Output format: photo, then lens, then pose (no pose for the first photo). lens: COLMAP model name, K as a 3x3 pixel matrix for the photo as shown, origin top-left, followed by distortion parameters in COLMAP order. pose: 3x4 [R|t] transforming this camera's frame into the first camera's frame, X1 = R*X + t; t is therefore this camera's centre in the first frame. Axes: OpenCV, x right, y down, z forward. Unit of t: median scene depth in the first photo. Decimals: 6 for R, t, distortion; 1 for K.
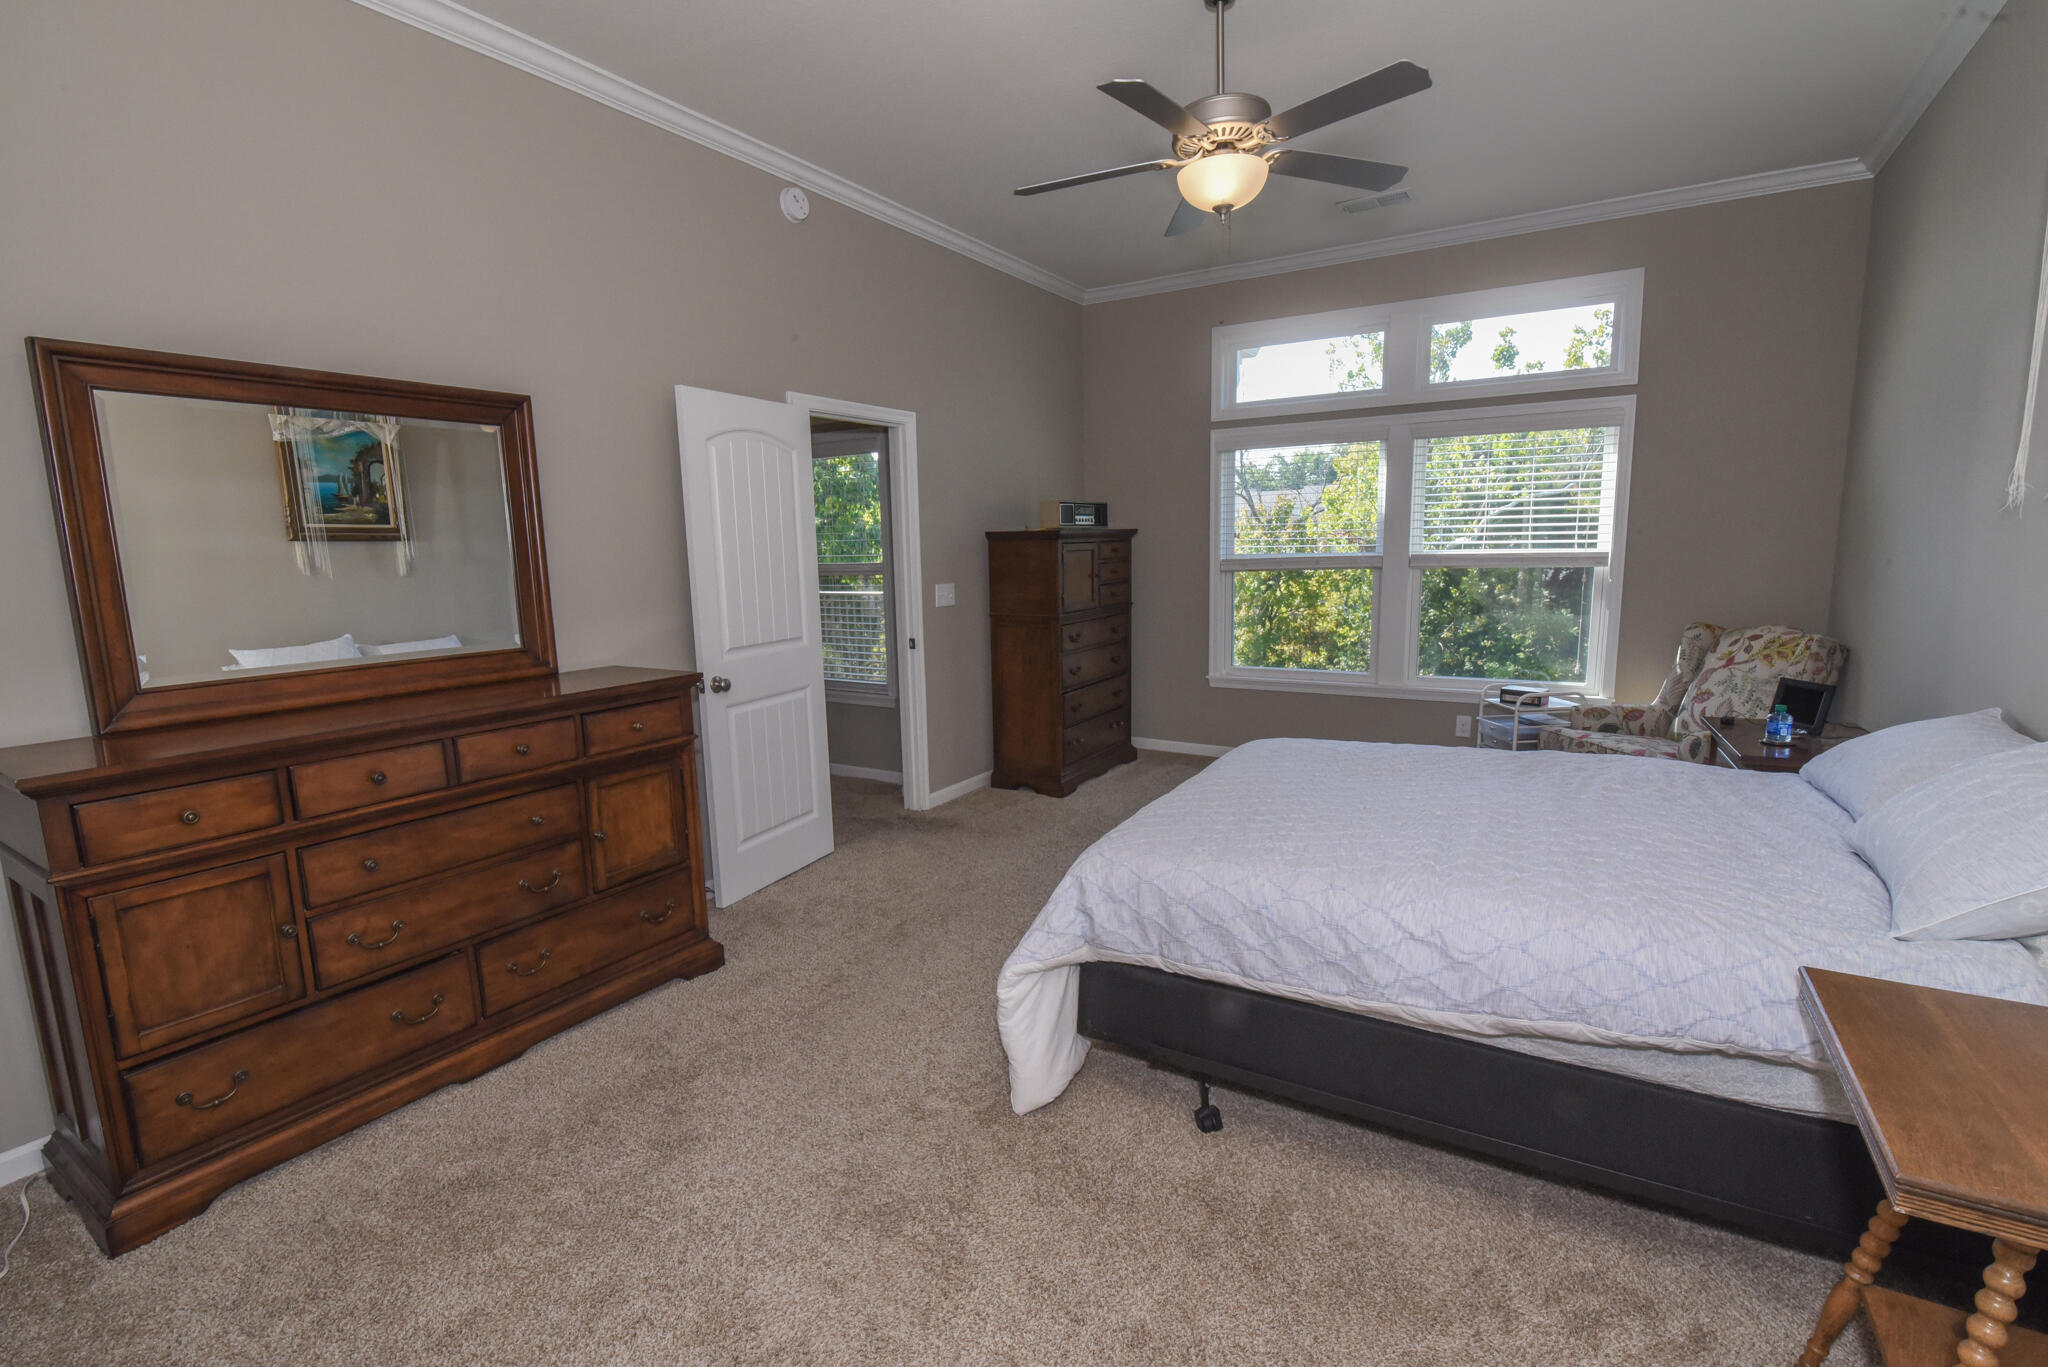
lens RADIAL K [[933.7, 0, 1023.7], [0, 933.7, 689.6], [0, 0, 1]] dist [-0.020479, 0.001663]
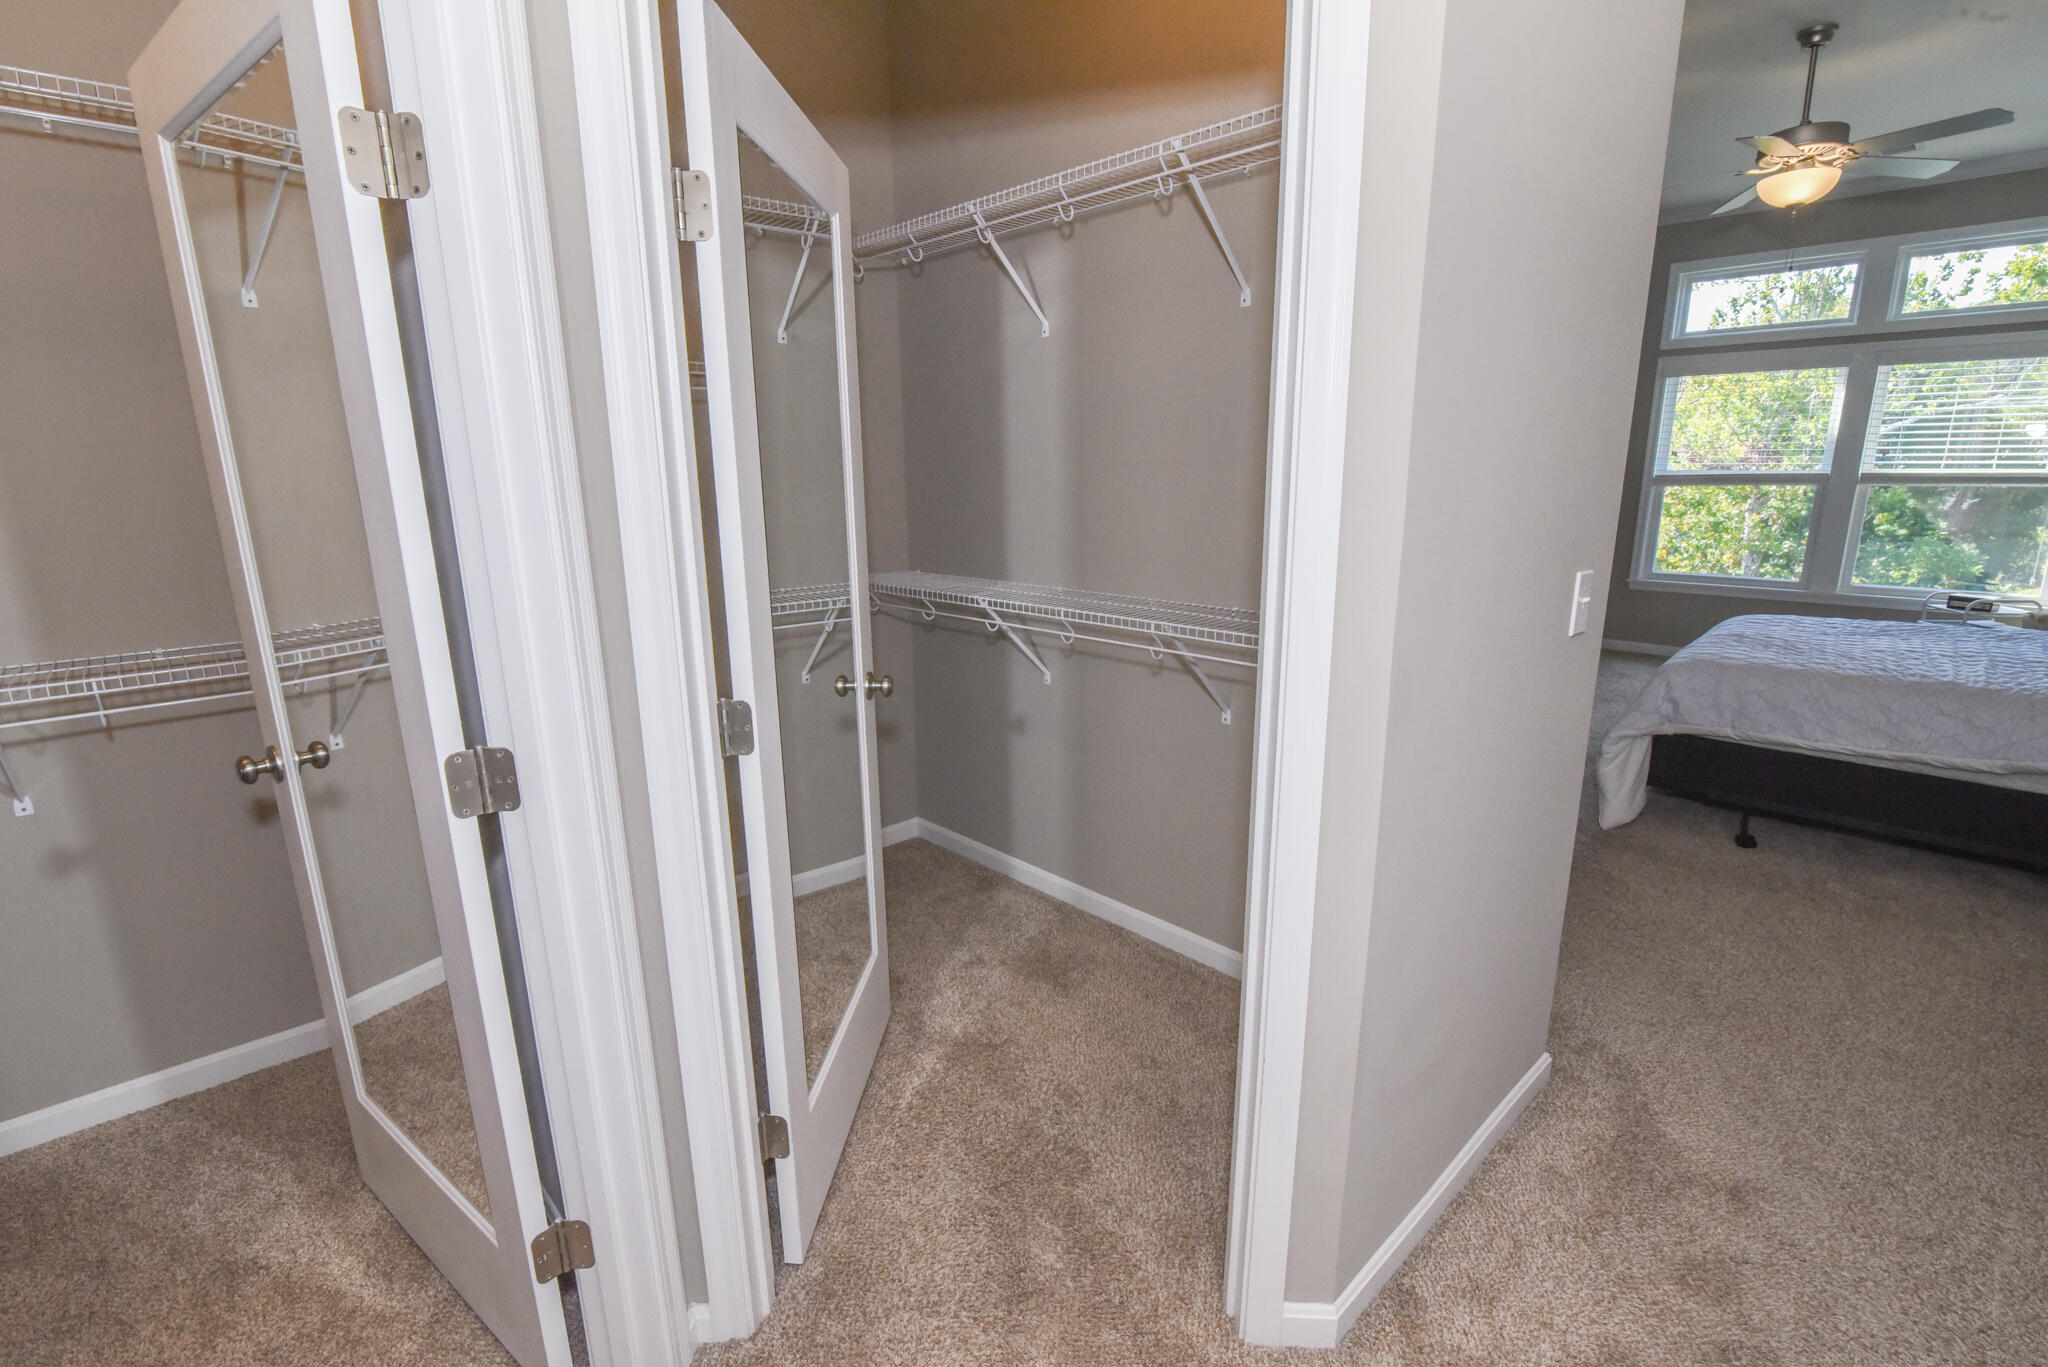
lens RADIAL K [[933.7, 0, 1016.4], [0, 933.7, 690.4], [0, 0, 1]] dist [-0.020479, 0.001663]
pose [[0.965029, 0.065895, -0.253727, -0.285790], [-0.043661, 0.994774, 0.092291, 0.061049], [0.258482, -0.077985, 0.962863, -0.365137]]
